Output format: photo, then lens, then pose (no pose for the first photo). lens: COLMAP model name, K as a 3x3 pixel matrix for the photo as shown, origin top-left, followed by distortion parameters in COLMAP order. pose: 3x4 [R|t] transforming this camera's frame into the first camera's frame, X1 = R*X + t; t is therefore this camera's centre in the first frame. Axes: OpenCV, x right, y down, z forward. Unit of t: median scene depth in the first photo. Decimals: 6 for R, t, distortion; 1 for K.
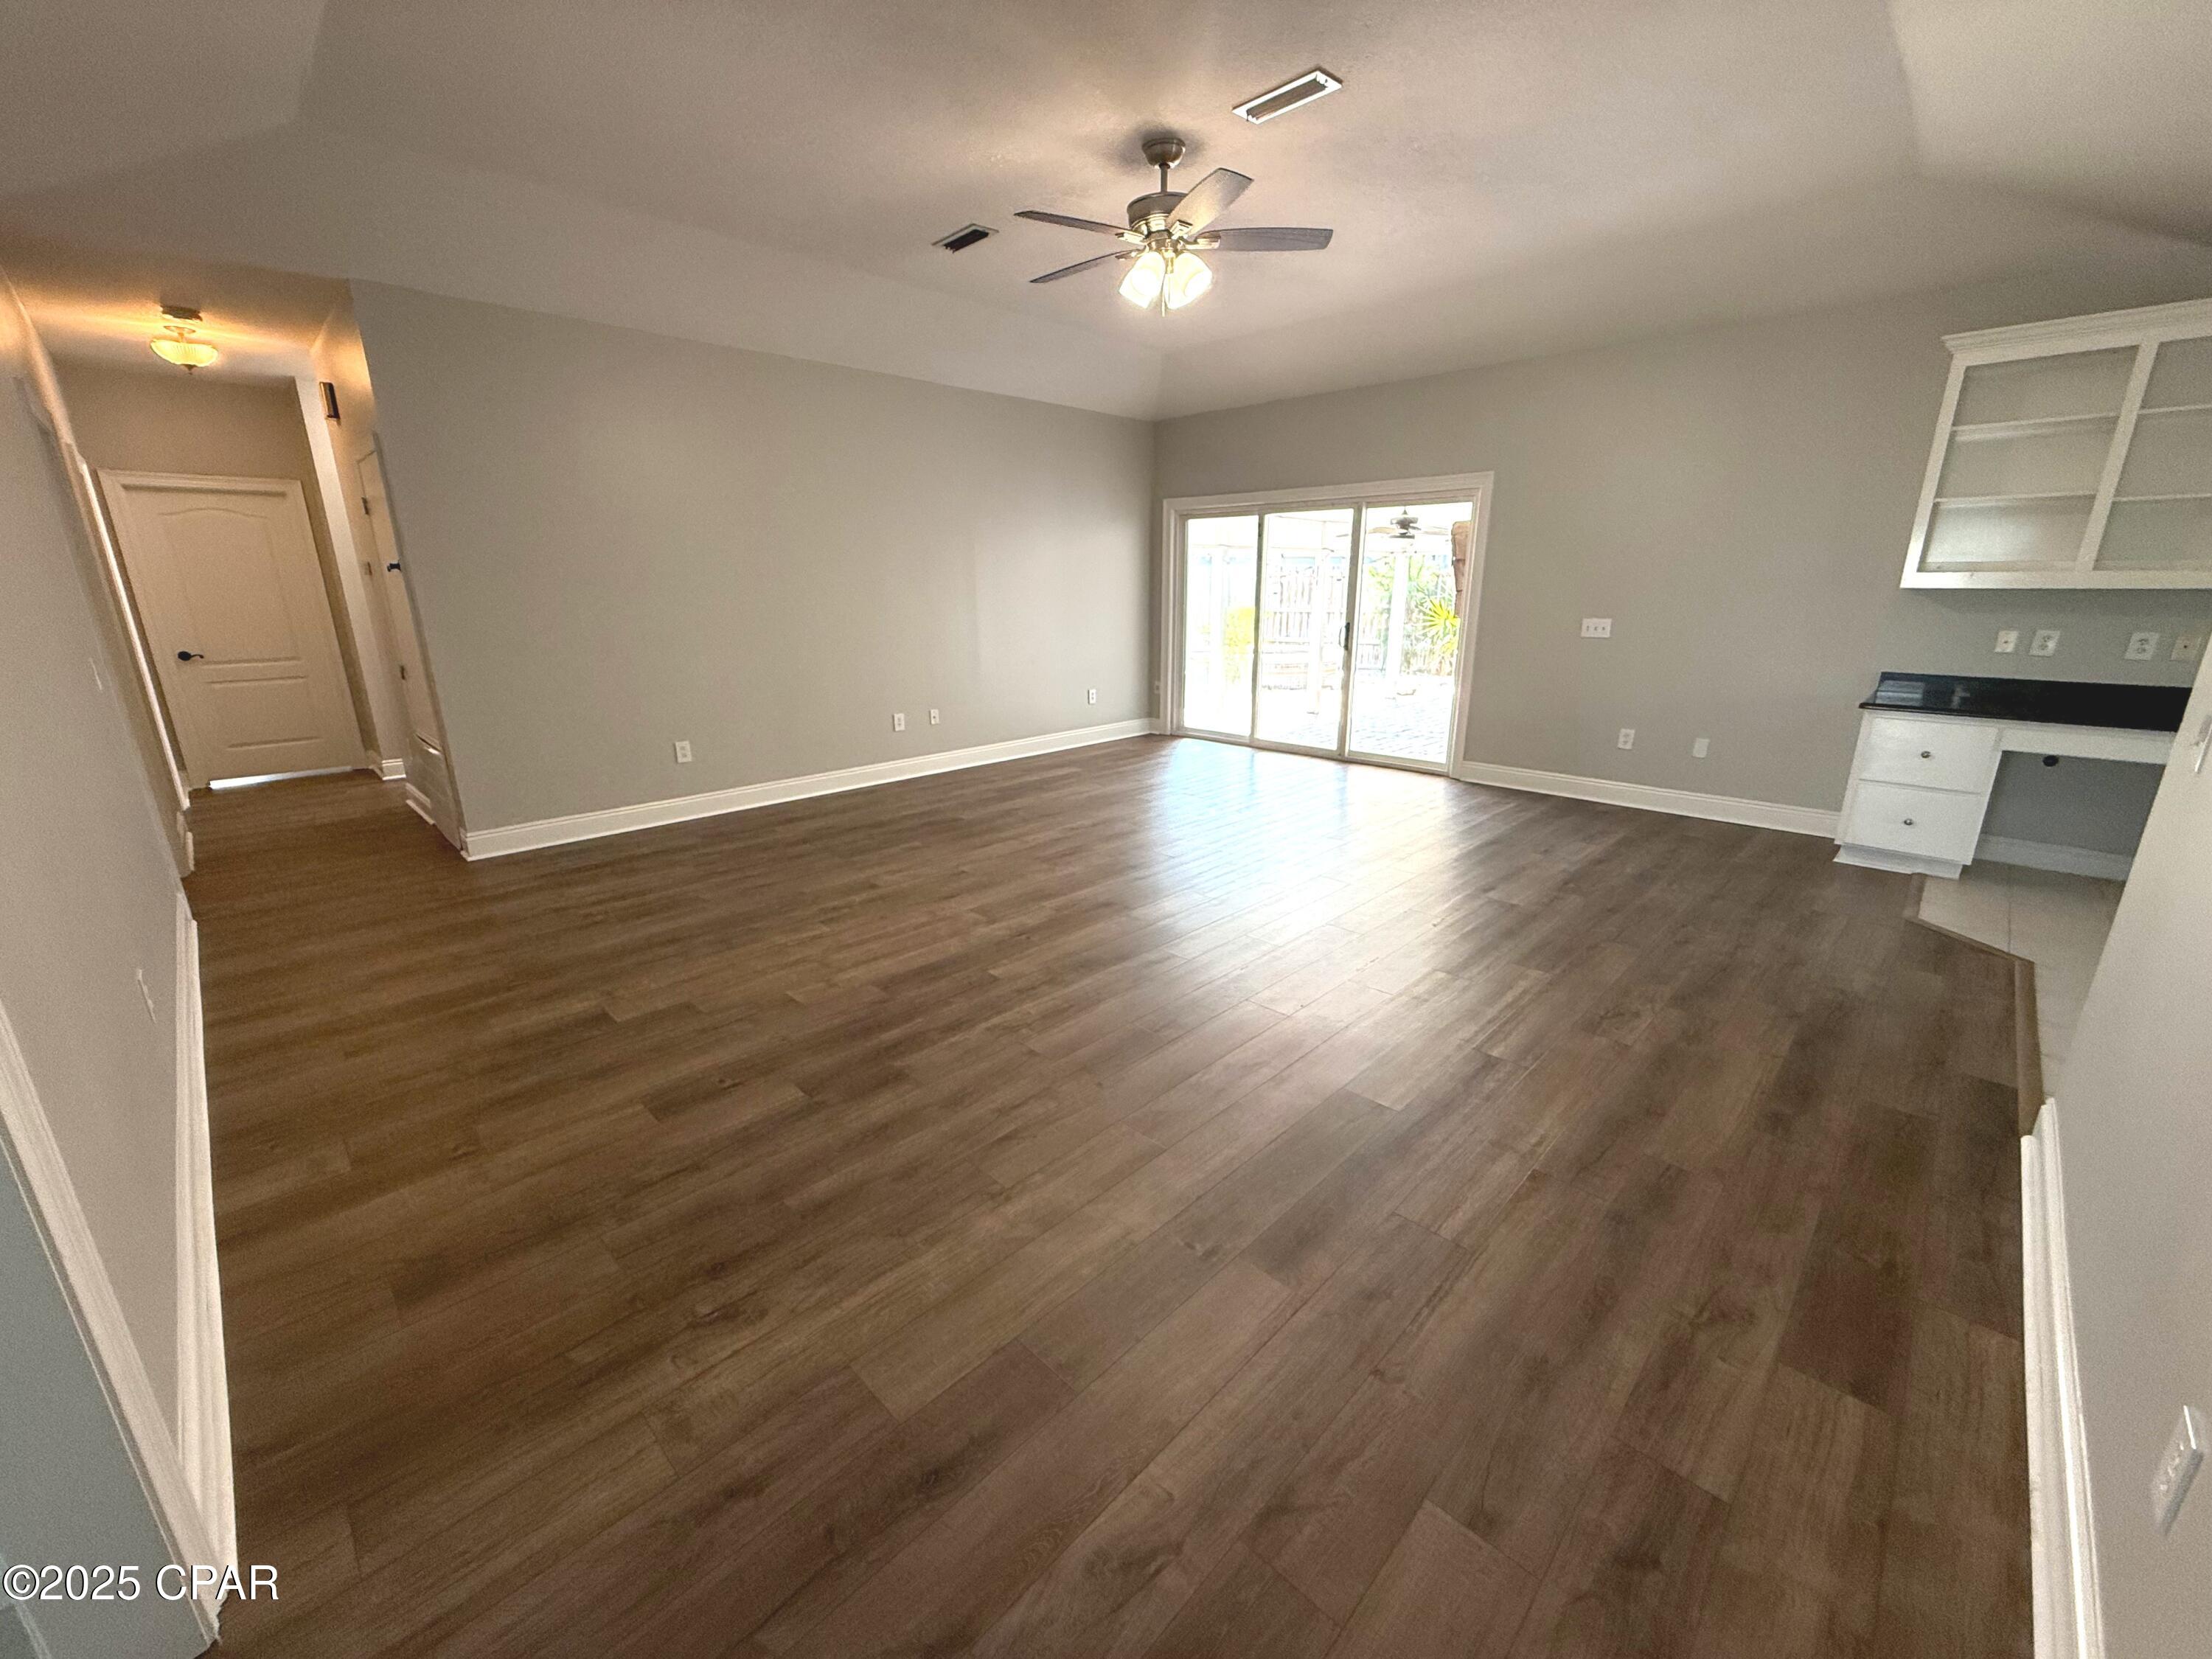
lens RADIAL K [[878.5, 0, 1102.6], [0, 878.5, 831.4], [0, 0, 1]] dist [0.000002, 0.000120]
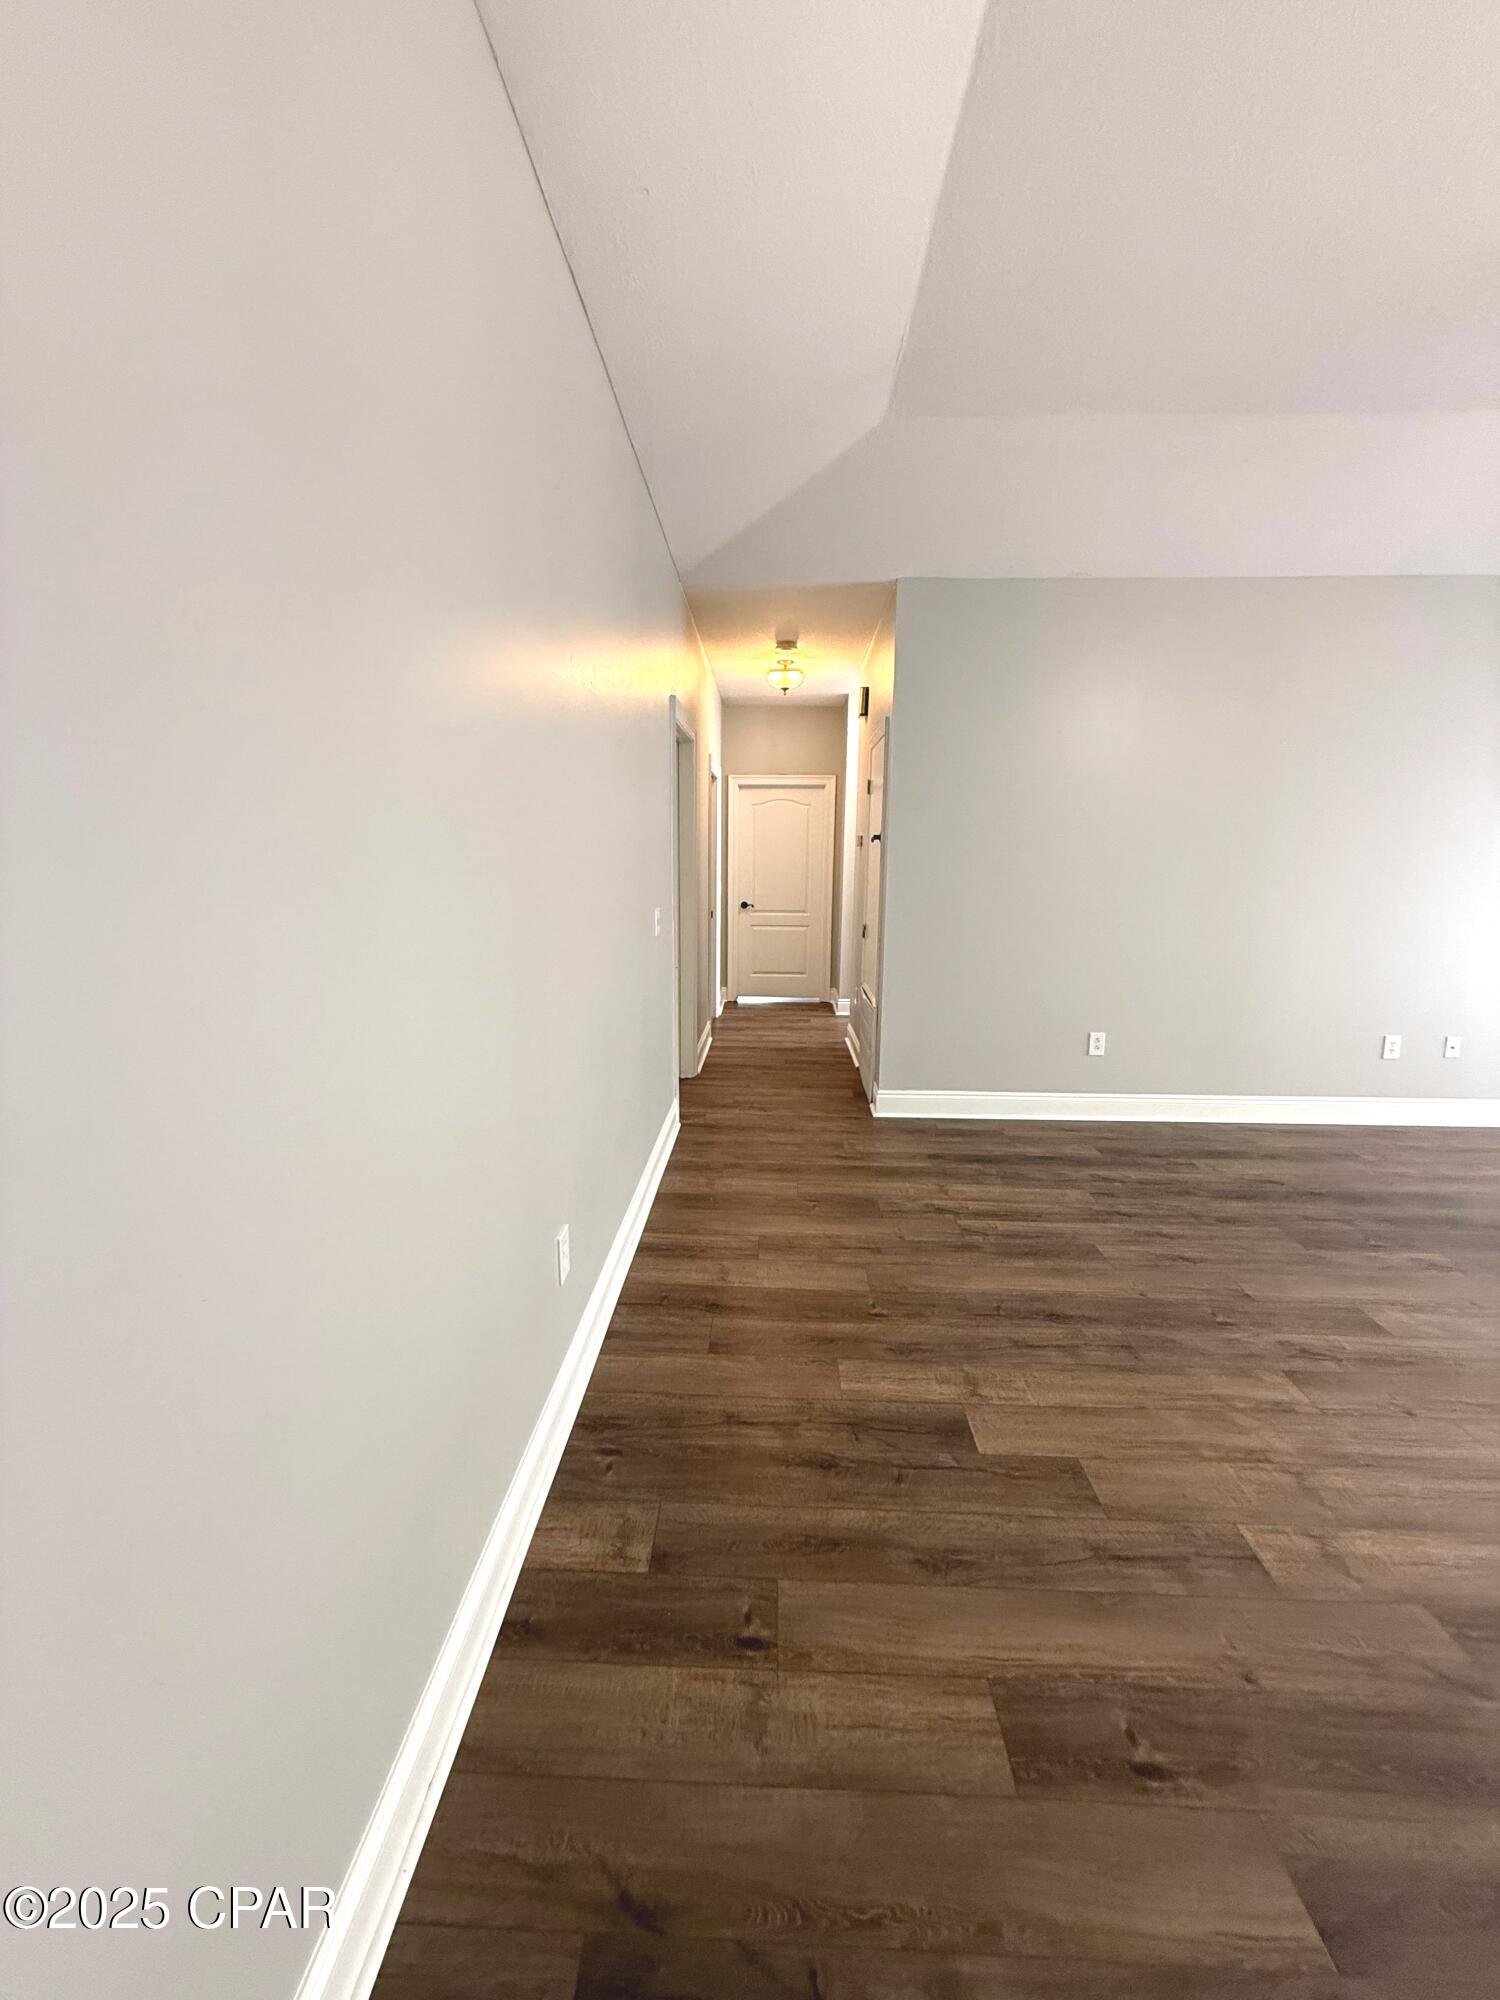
lens RADIAL K [[794.3, 0, 750.0], [0, 794.3, 1000.0], [0, 0, 1]] dist [0.000002, 0.000120]
pose [[0.677251, 0.139543, -0.722398, -0.178970], [-0.212241, 0.977164, -0.010221, -0.063188], [0.704475, 0.160244, 0.691402, 0.249969]]
